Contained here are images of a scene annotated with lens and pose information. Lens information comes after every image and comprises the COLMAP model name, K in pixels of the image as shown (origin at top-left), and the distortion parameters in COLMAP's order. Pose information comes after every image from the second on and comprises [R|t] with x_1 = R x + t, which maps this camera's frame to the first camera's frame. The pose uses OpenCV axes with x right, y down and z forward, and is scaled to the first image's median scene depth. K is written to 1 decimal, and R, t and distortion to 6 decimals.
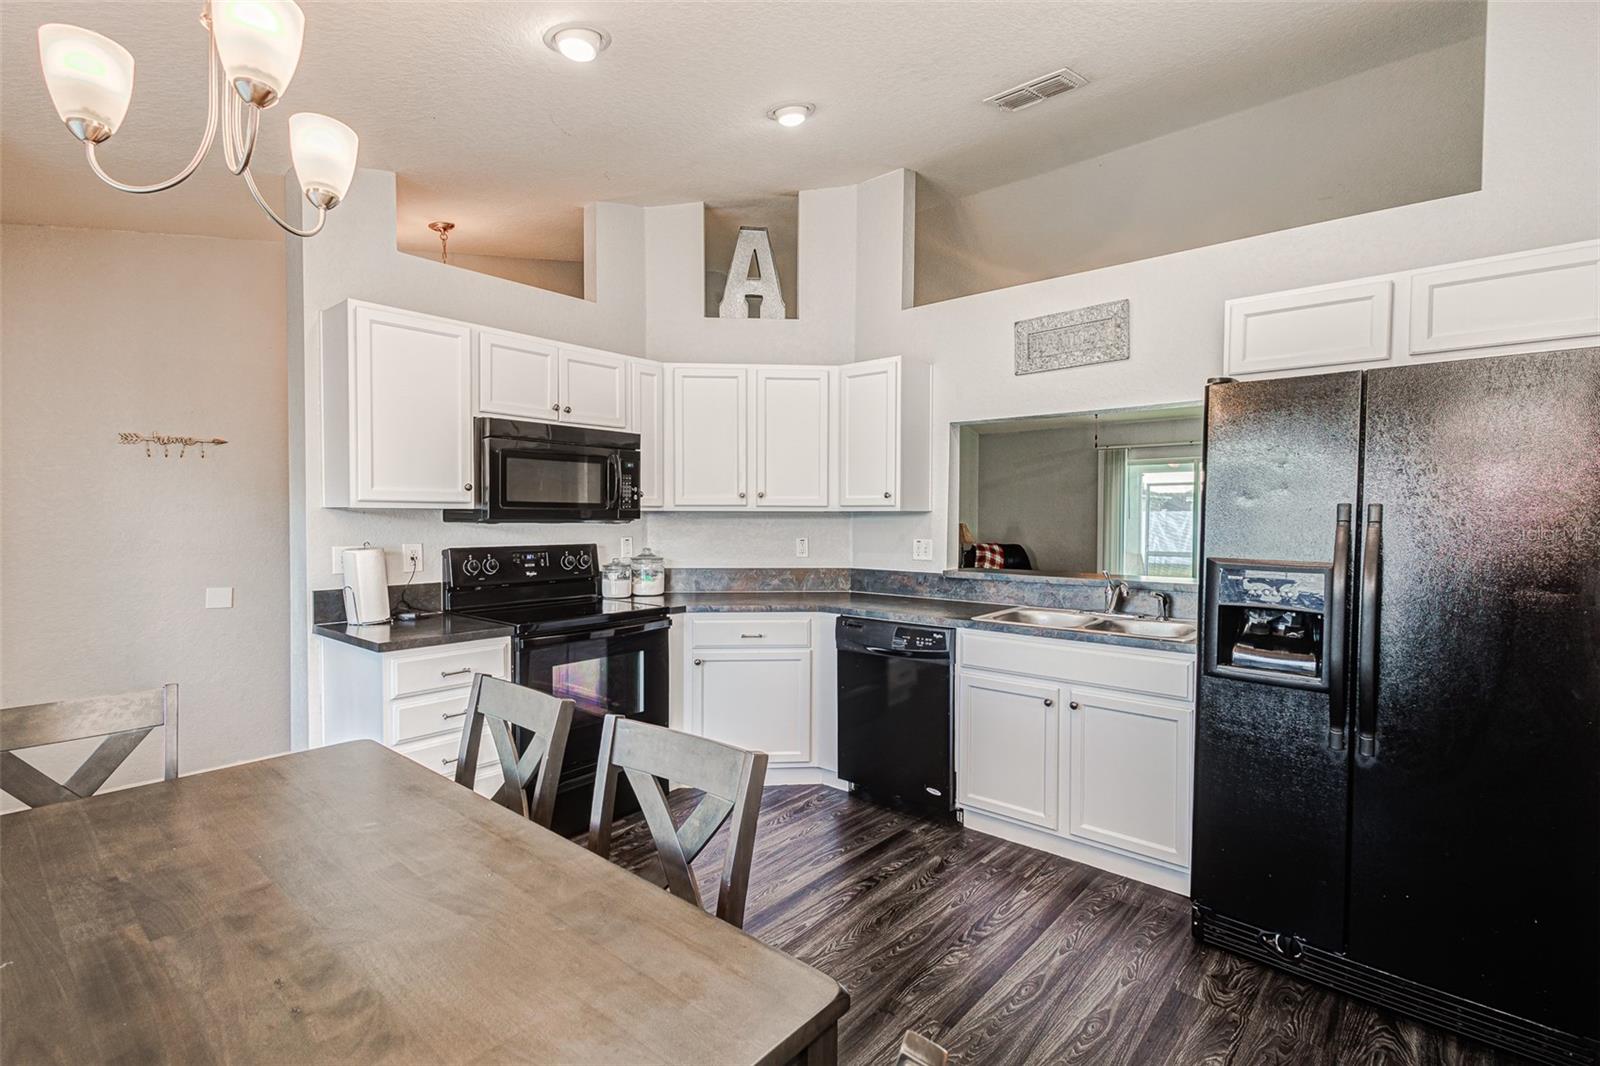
lens RADIAL K [[736.5, 0, 813.6], [0, 736.5, 530.4], [0, 0, 1]] dist [0.012429, 0.000031]
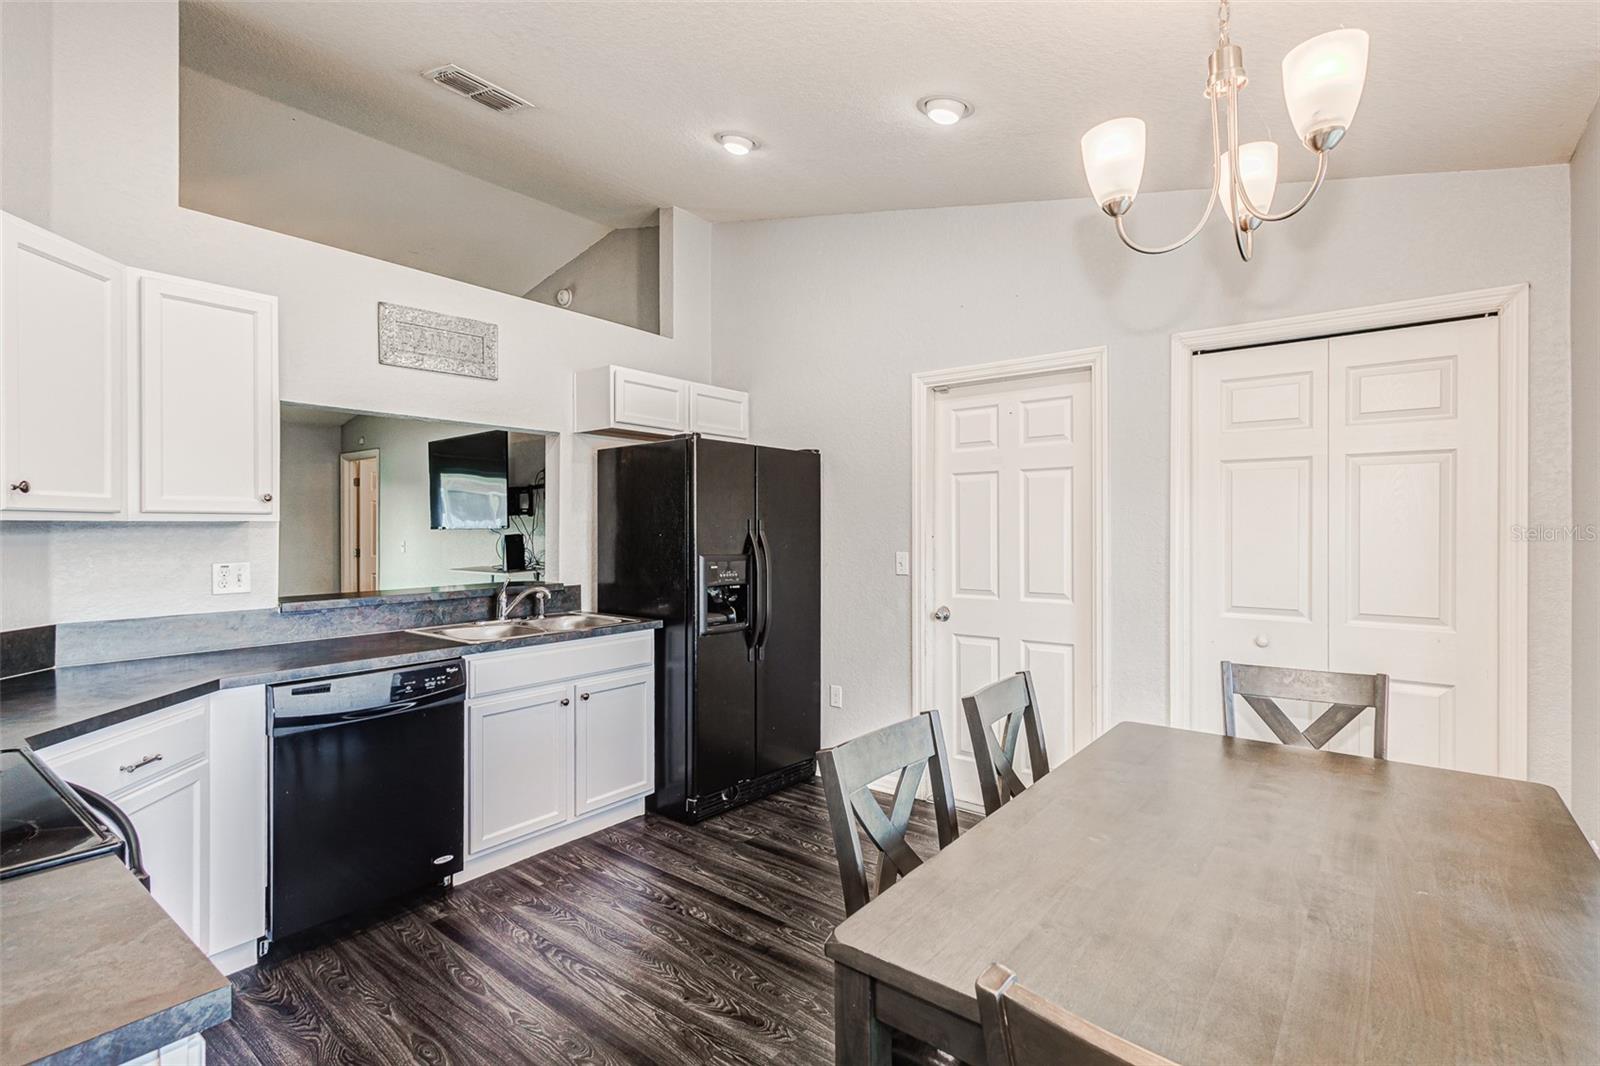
lens RADIAL K [[745.0, 0, 798.5], [0, 745.0, 526.6], [0, 0, 1]] dist [0.016546, 0.000270]
pose [[-0.023596, -0.002982, 0.999717, -0.693575], [0.022748, 0.999735, 0.003519, -0.014893], [-0.999463, 0.022824, -0.023522, 0.614862]]
